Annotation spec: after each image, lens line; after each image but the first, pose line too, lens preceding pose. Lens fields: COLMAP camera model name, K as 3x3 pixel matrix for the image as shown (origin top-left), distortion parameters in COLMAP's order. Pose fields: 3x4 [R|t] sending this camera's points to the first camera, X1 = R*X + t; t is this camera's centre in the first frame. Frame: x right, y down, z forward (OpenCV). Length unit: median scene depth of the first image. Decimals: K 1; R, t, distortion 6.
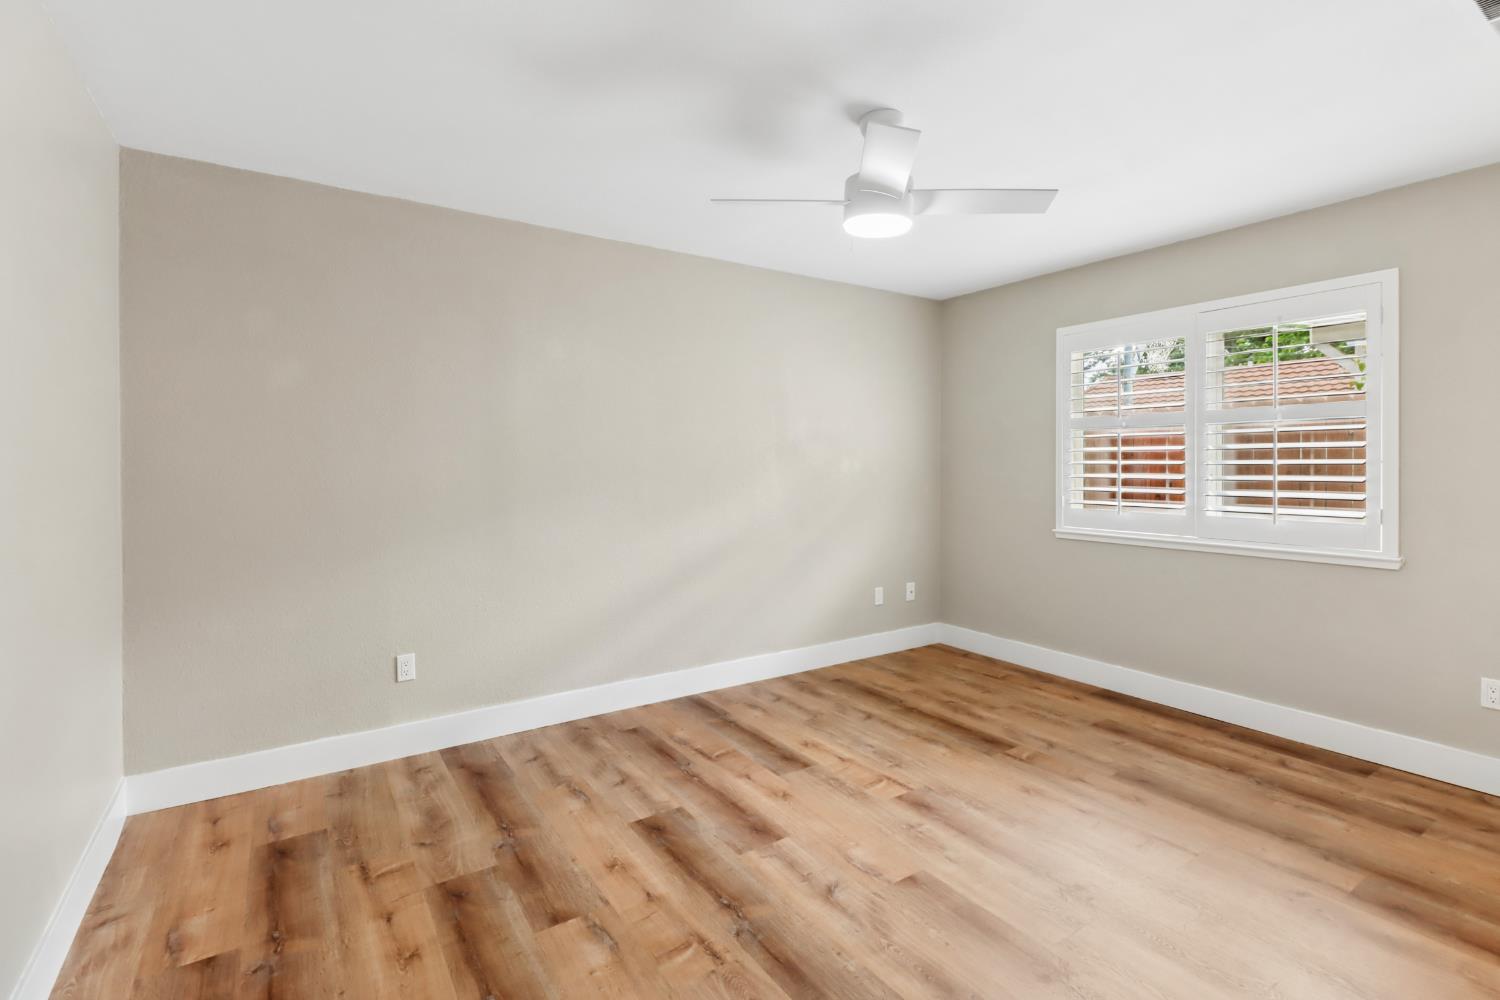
lens RADIAL K [[694.8, 0, 762.8], [0, 694.8, 458.4], [0, 0, 1]] dist [0.015201, -0.011202]
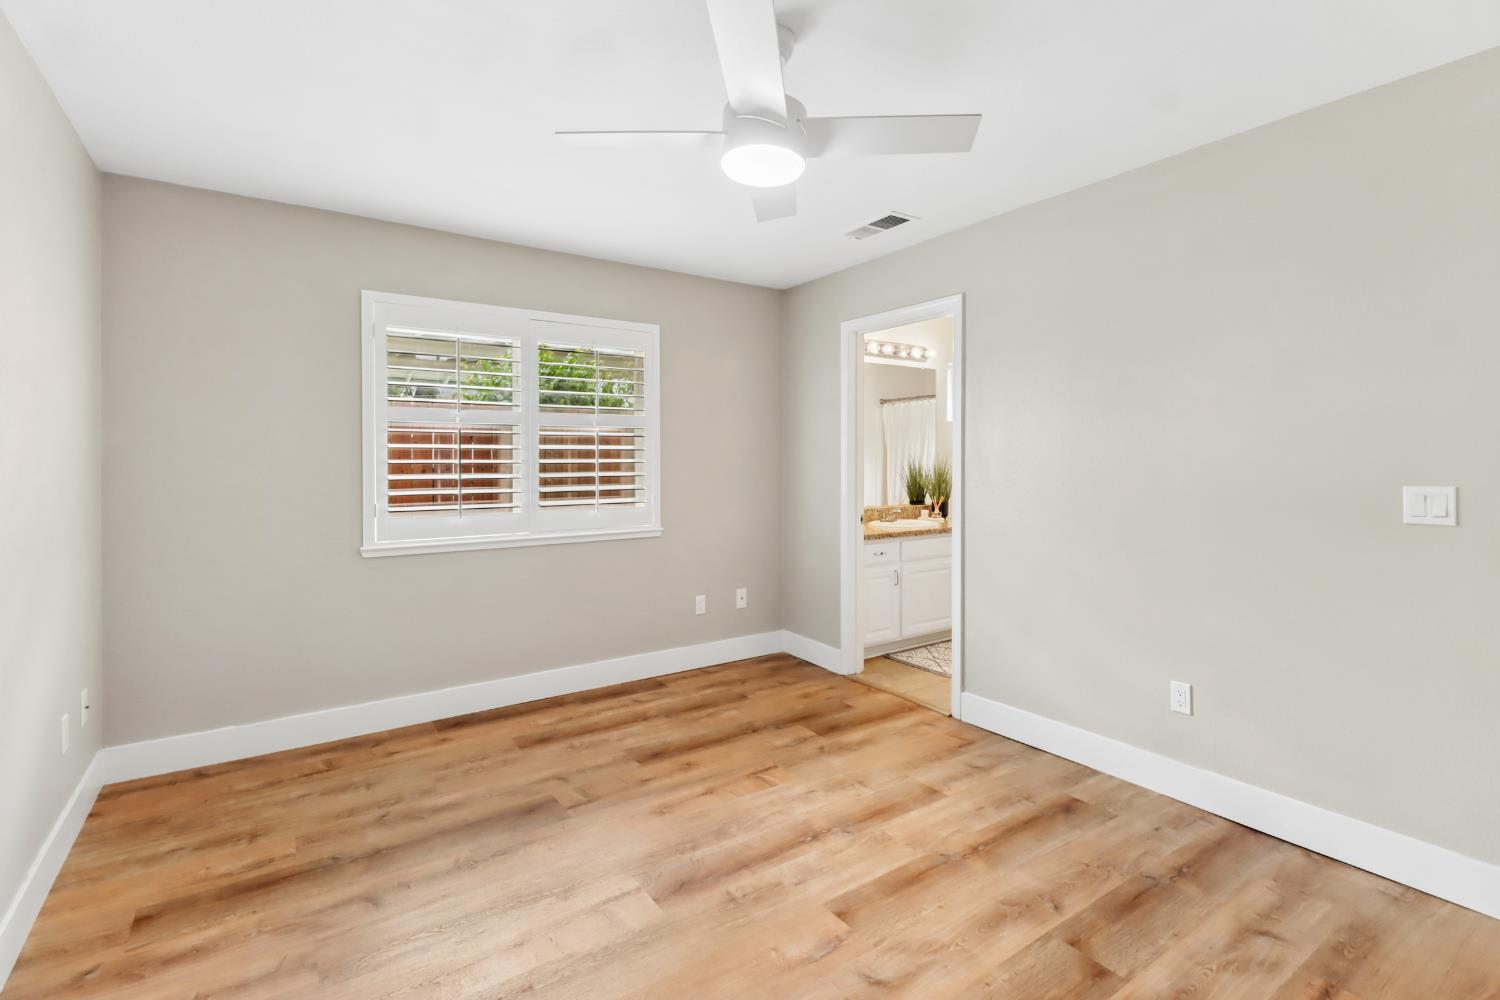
lens RADIAL K [[694.8, 0, 743.2], [0, 694.8, 466.3], [0, 0, 1]] dist [0.015201, -0.011202]
pose [[-0.000537, -0.005188, 0.999986, -0.454805], [-0.003874, 0.999979, 0.005186, 0.007049], [-0.999992, -0.003871, -0.000557, 0.736375]]
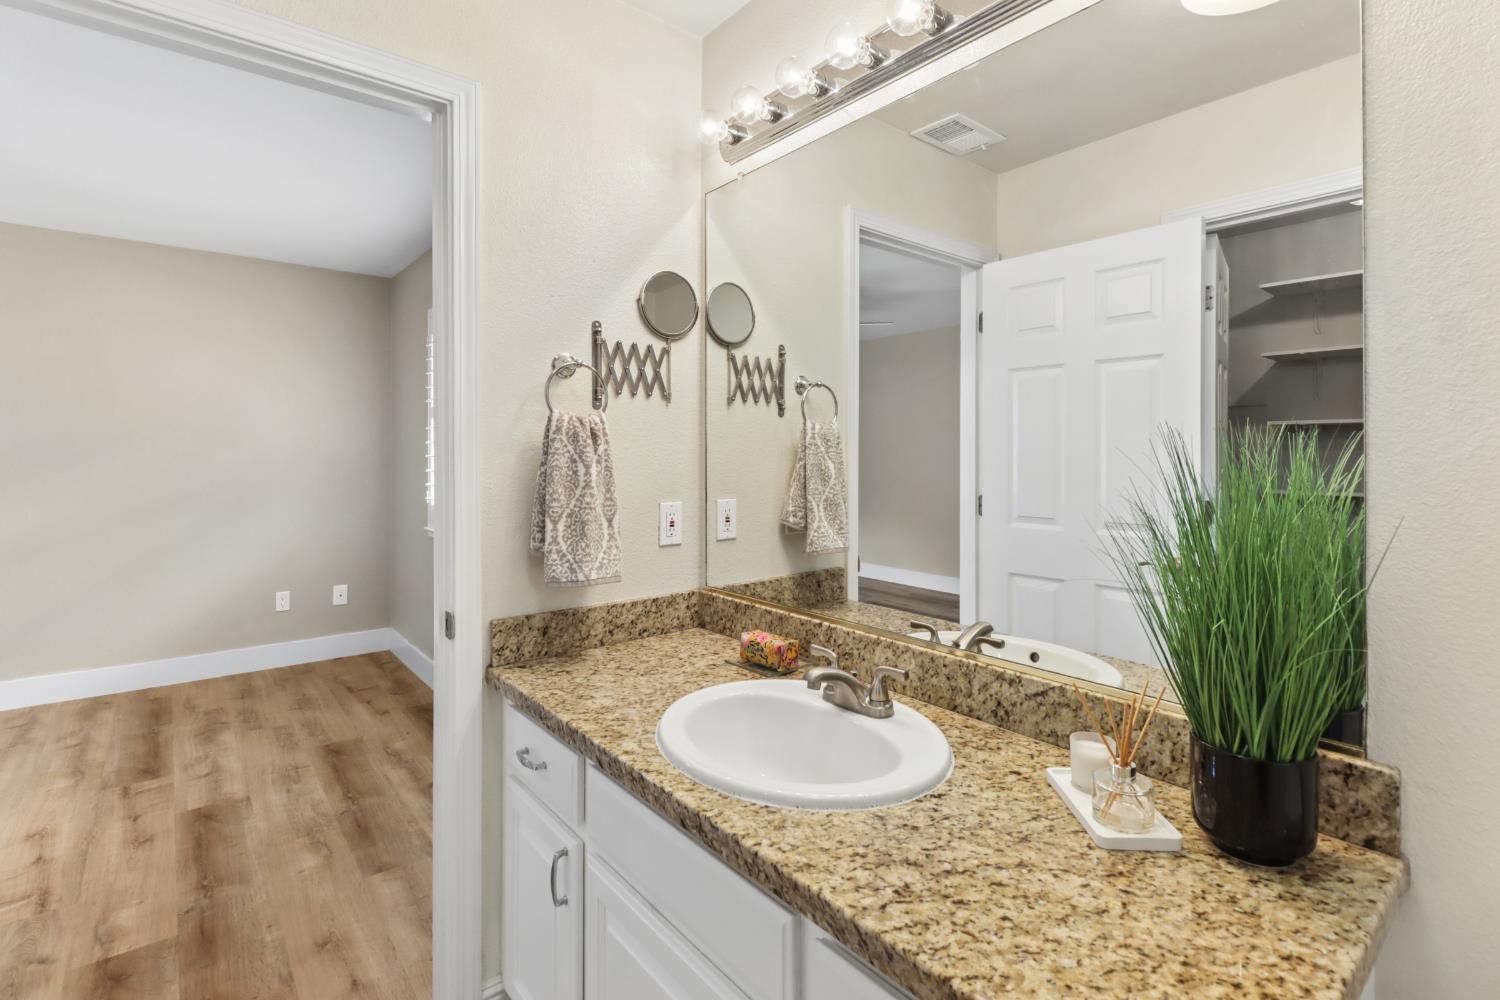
lens RADIAL K [[694.8, 0, 767.0], [0, 694.8, 452.1], [0, 0, 1]] dist [0.015201, -0.011202]
pose [[0.993981, 0.006448, 0.109364, 0.975786], [-0.007019, 0.999964, 0.004838, -0.007845], [-0.109329, -0.005577, 0.993990, 0.038919]]
